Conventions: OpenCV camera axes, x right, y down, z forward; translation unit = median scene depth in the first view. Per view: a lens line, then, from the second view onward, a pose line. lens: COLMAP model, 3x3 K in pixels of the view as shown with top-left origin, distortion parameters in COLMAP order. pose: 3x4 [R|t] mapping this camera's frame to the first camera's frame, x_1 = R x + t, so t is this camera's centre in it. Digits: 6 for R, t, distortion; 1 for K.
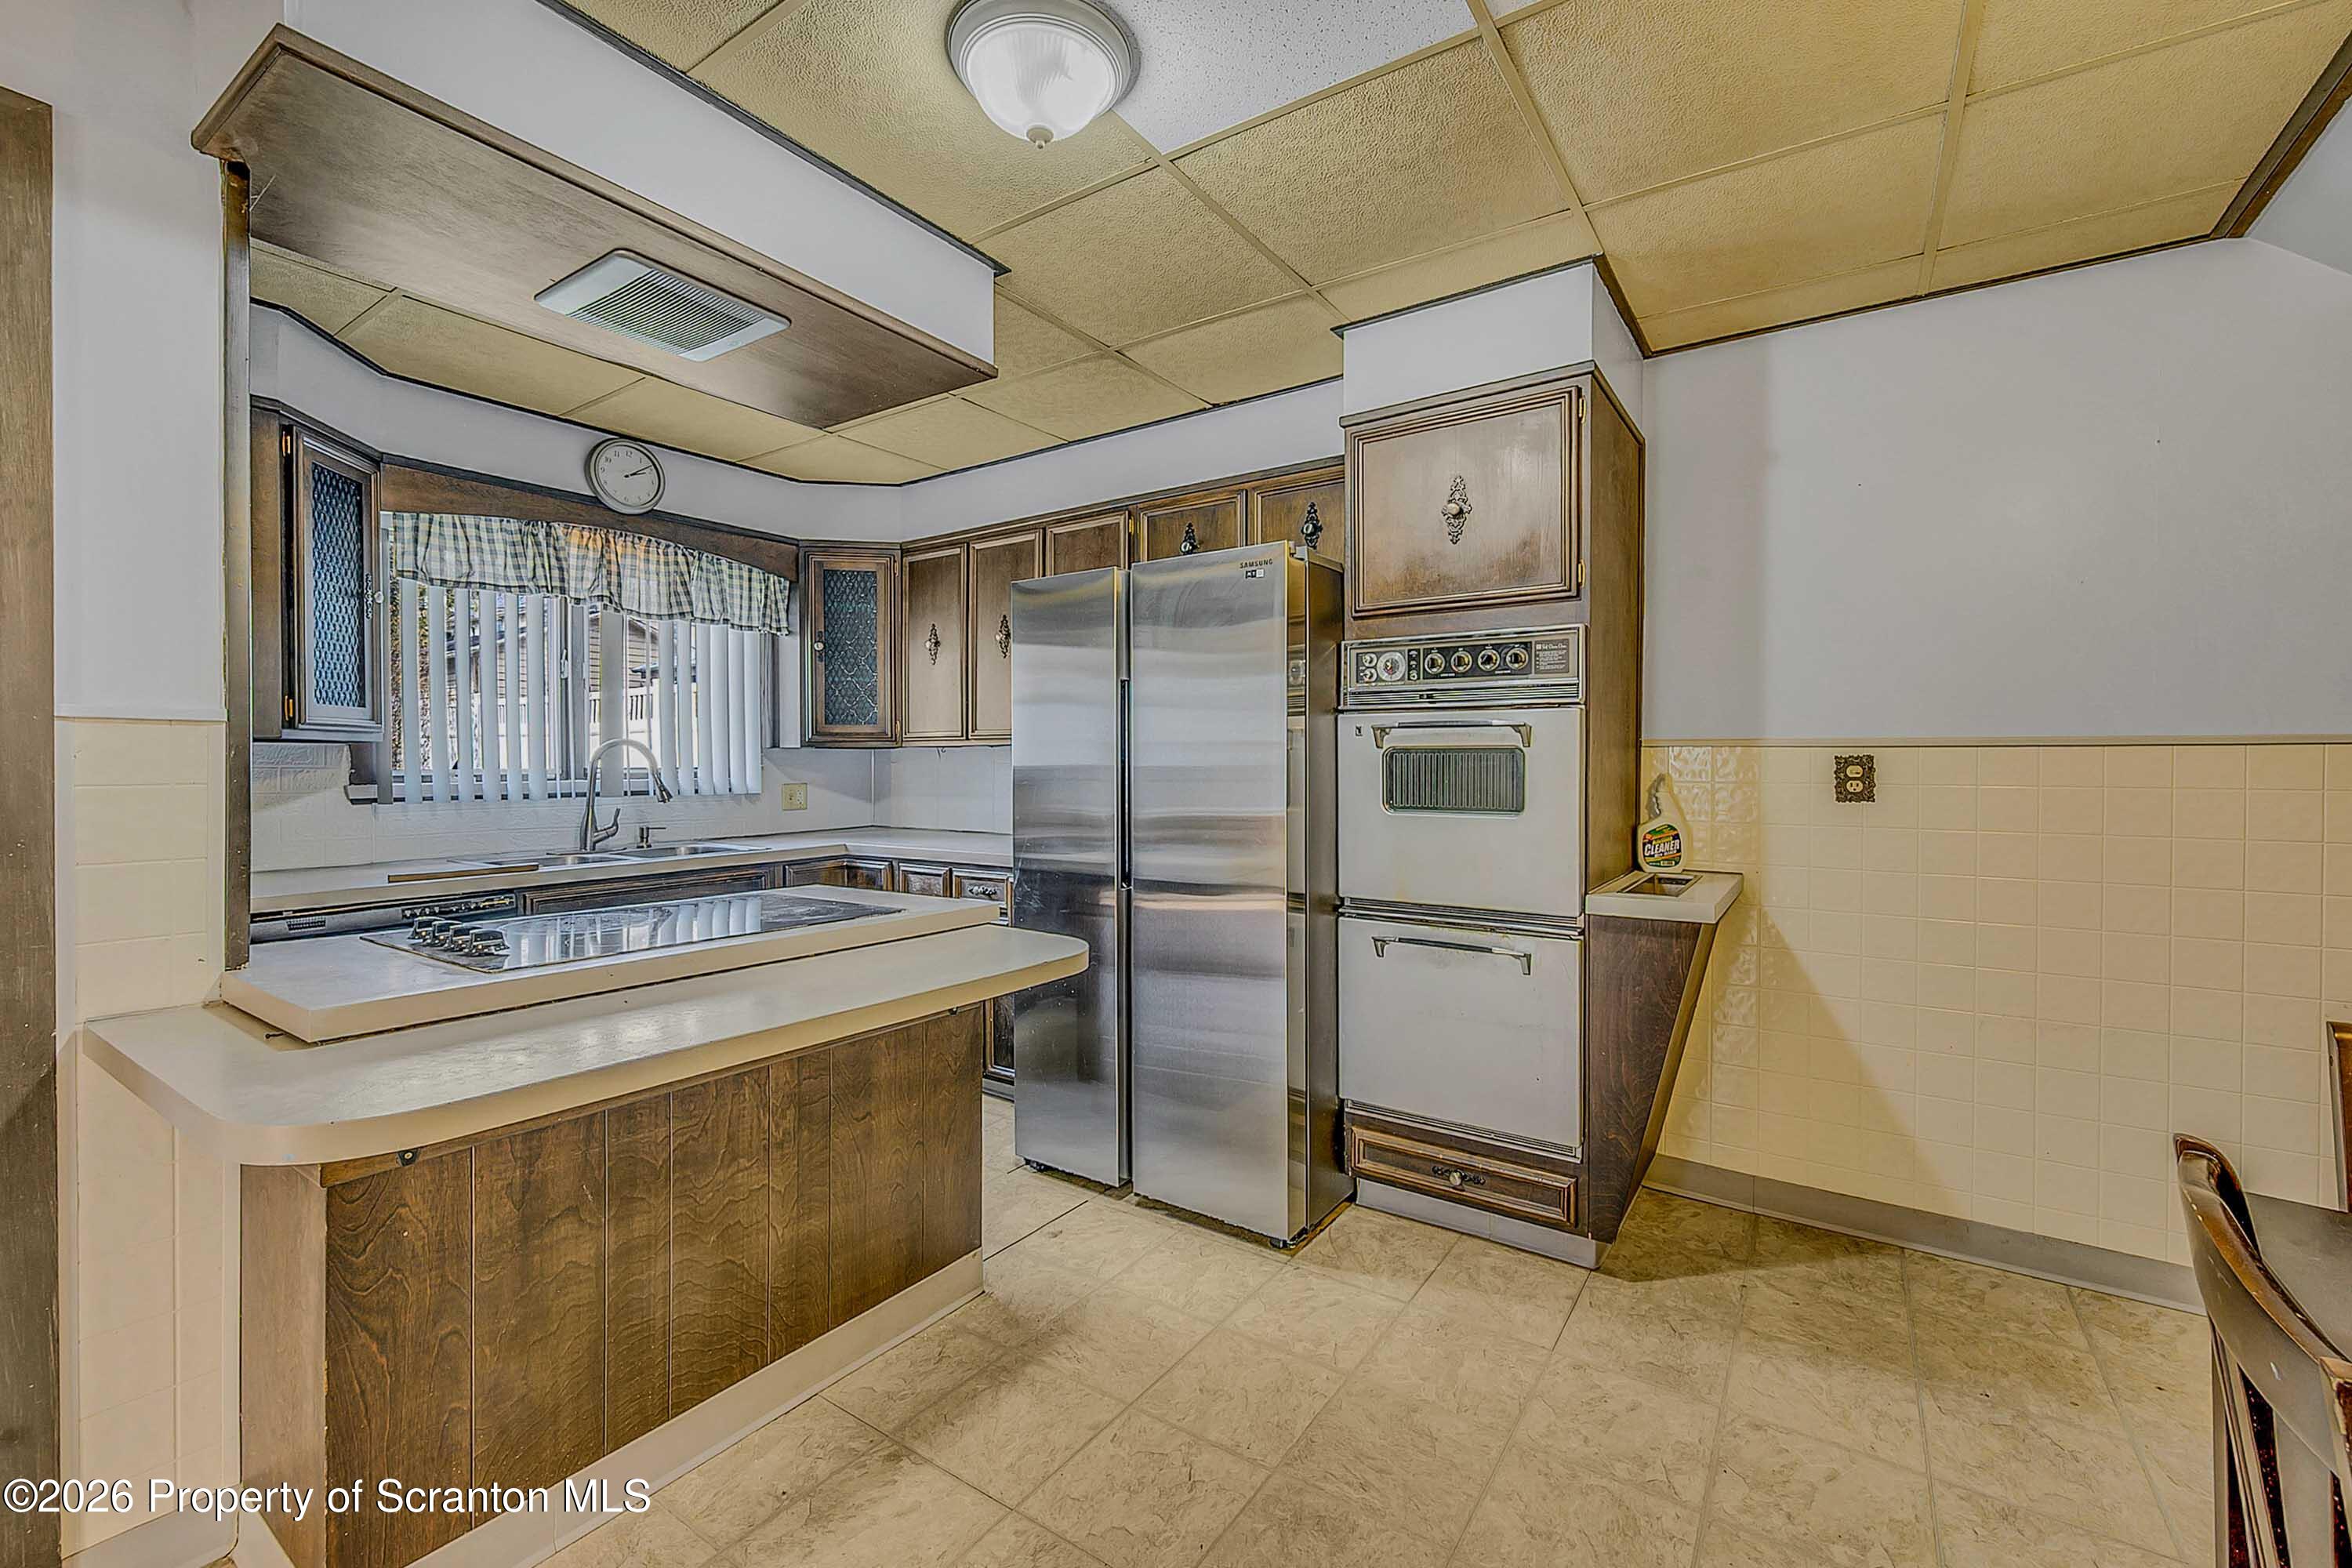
lens RADIAL K [[956.7, 0, 1176.6], [0, 956.7, 761.2], [0, 0, 1]] dist [0.001709, 0.000187]
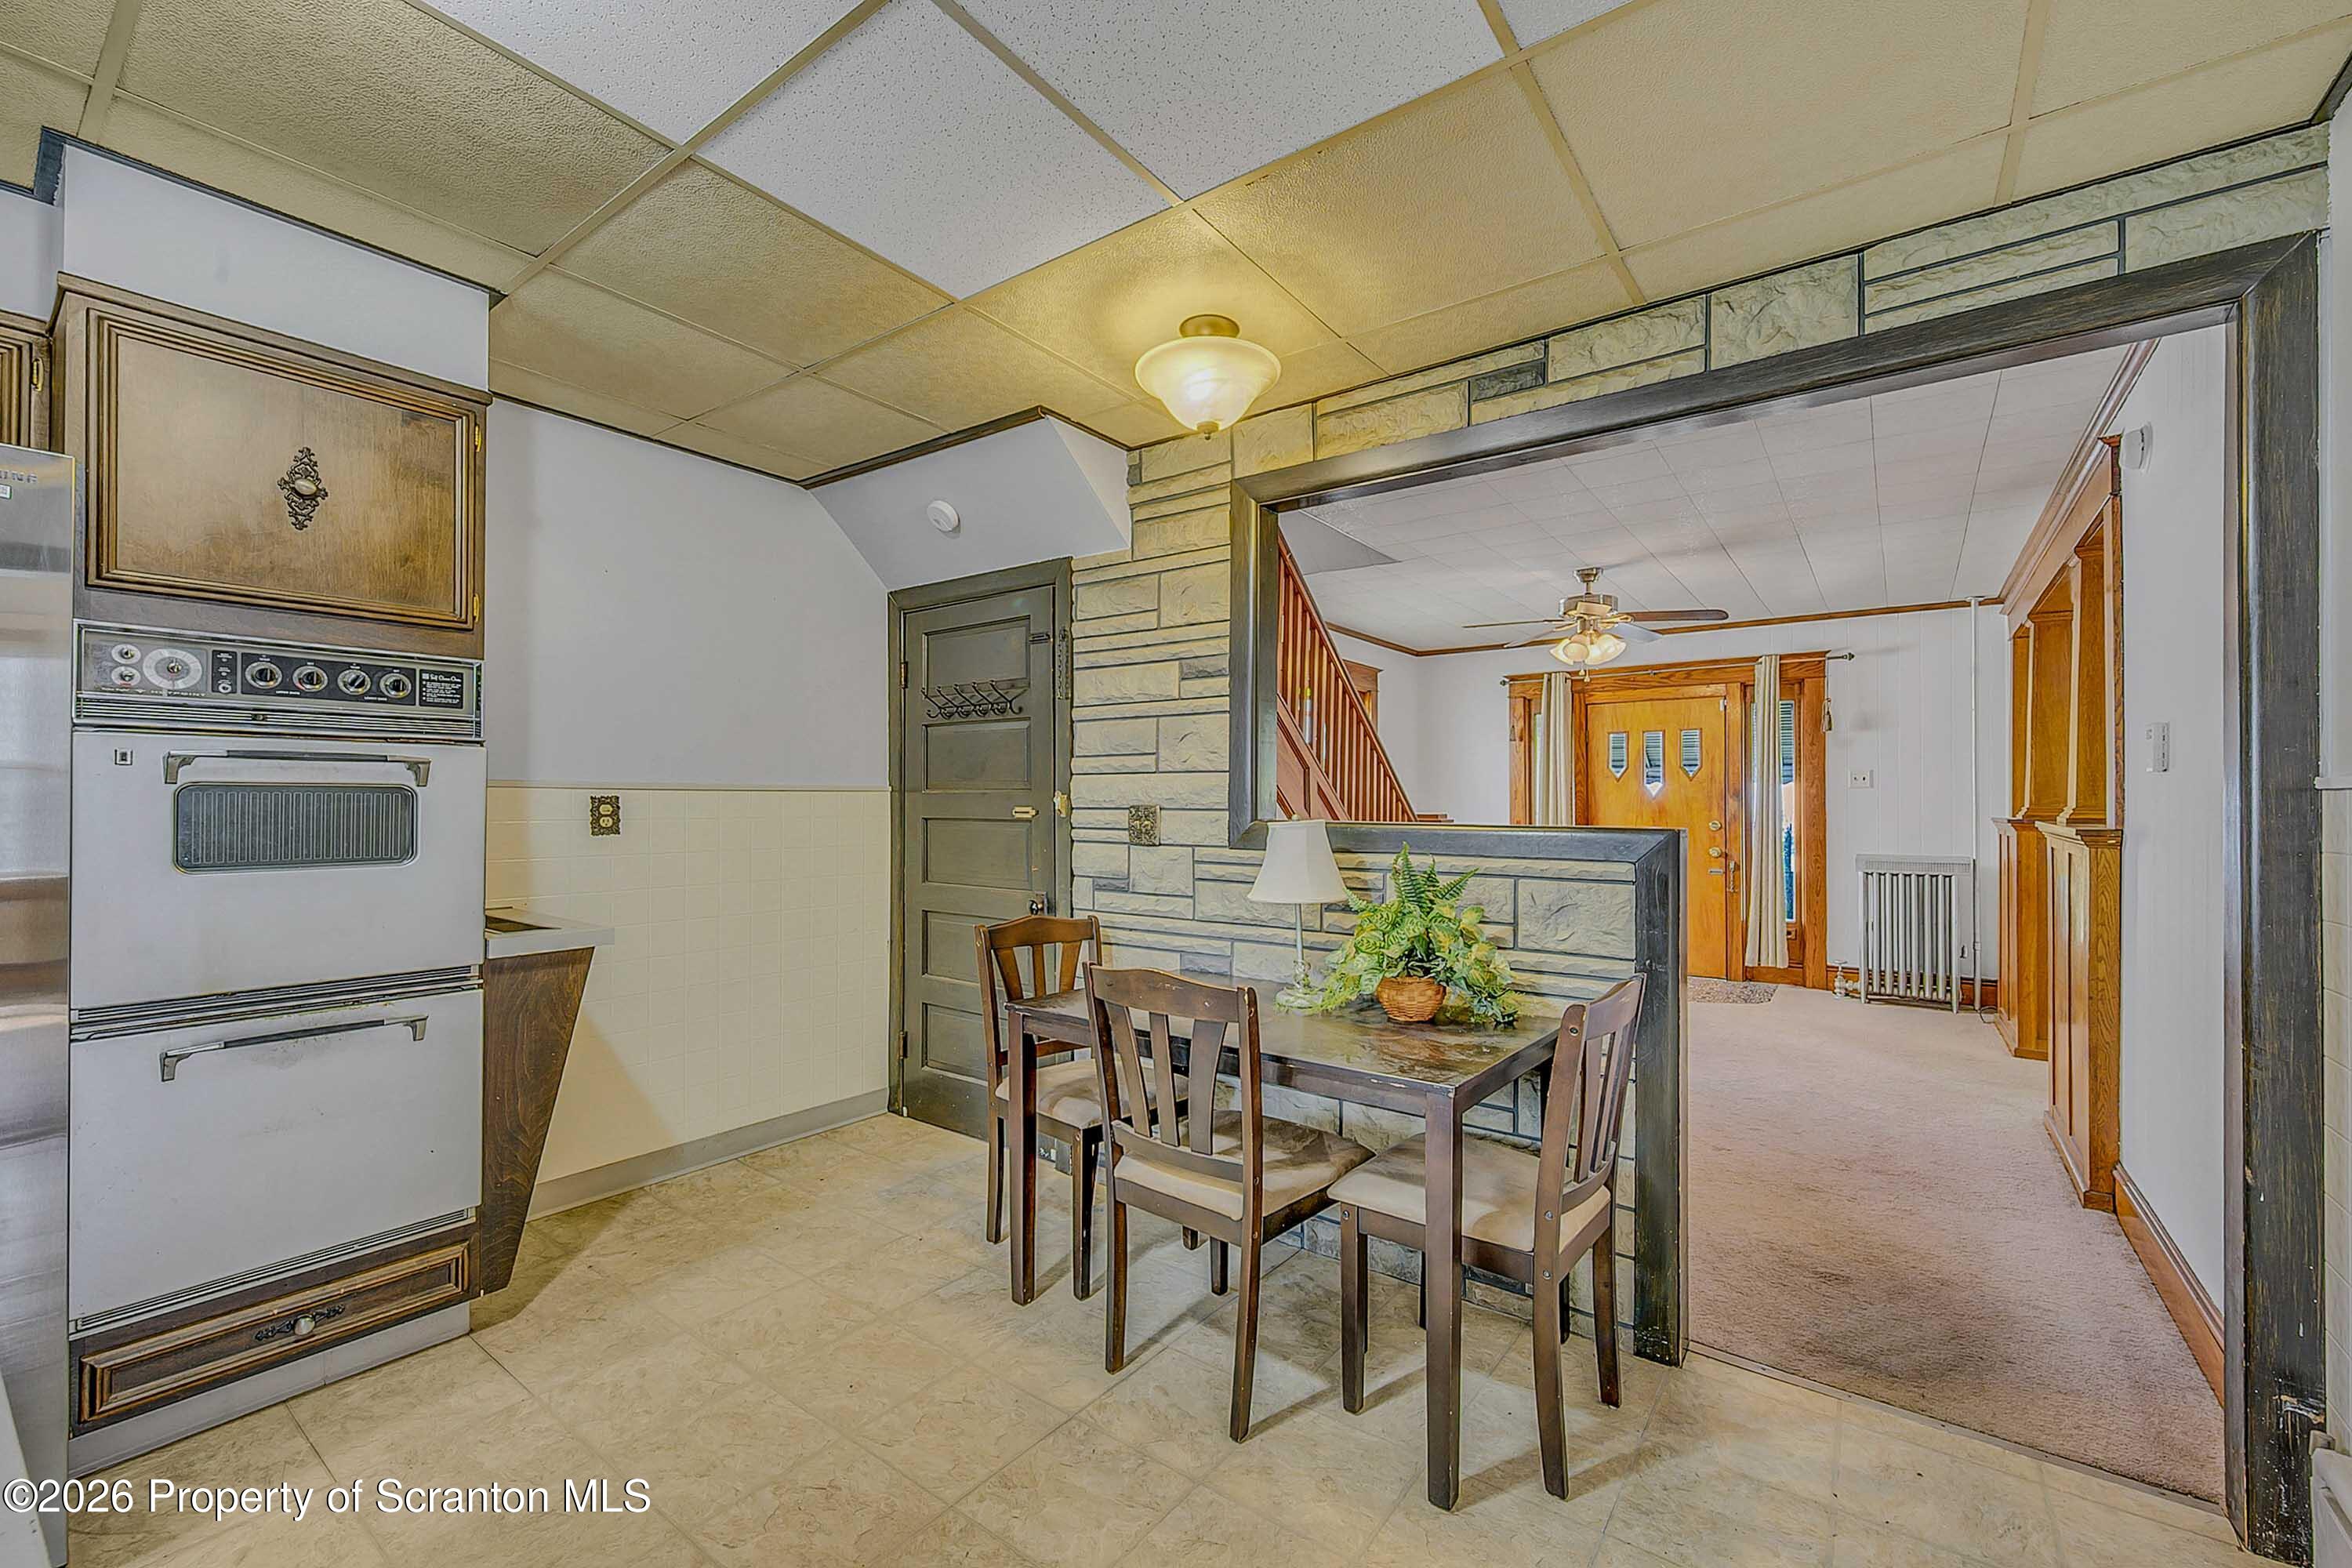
lens RADIAL K [[924.1, 0, 1201.3], [0, 924.1, 777.9], [0, 0, 1]] dist [0.002008, 0.000135]
pose [[0.050017, 0.023439, 0.998473, -0.450827], [-0.004675, 0.999719, -0.023234, -0.005901], [-0.998737, -0.003506, 0.050112, 0.215774]]
